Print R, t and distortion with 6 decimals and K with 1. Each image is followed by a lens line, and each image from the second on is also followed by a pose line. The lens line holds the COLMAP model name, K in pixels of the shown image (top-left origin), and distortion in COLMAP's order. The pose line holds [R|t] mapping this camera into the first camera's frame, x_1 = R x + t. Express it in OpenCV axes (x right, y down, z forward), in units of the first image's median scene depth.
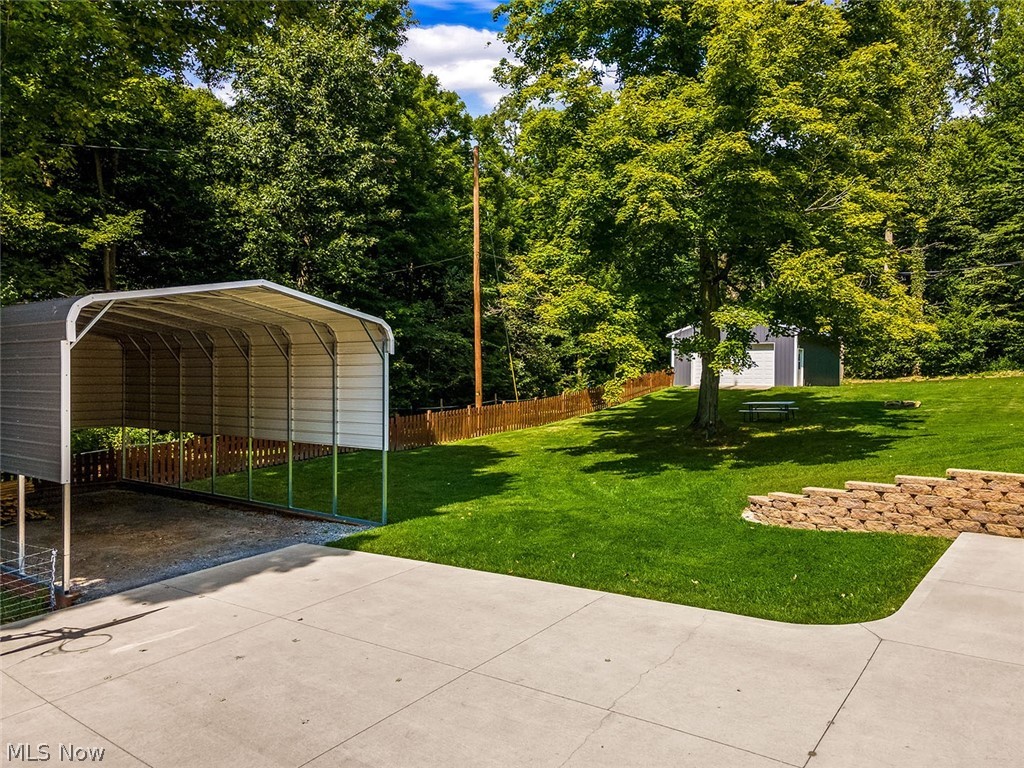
lens RADIAL K [[754.4, 0, 512.0], [0, 754.4, 384.0], [0, 0, 1]] dist [0.004333, 0.090011]
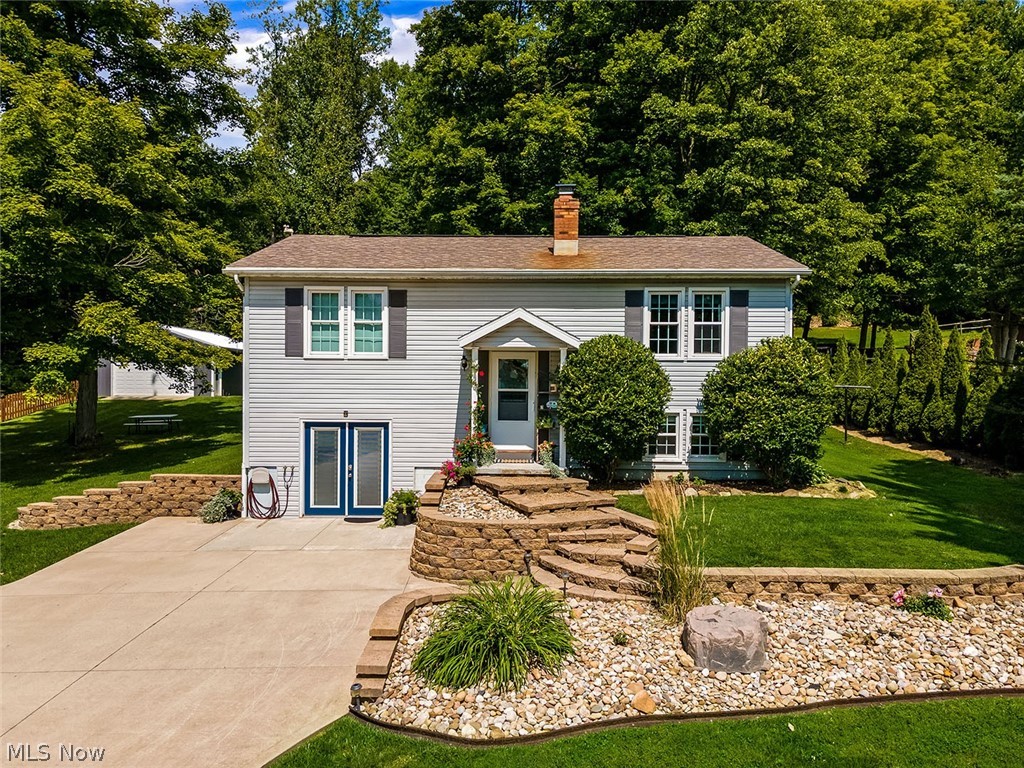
lens RADIAL K [[754.4, 0, 512.0], [0, 754.4, 384.0], [0, 0, 1]] dist [0.004333, 0.090011]
pose [[0.805216, -0.005295, 0.592958, 0.099797], [0.004315, 0.999986, 0.003070, -0.022898], [-0.592966, 0.000087, 0.805227, -0.208751]]
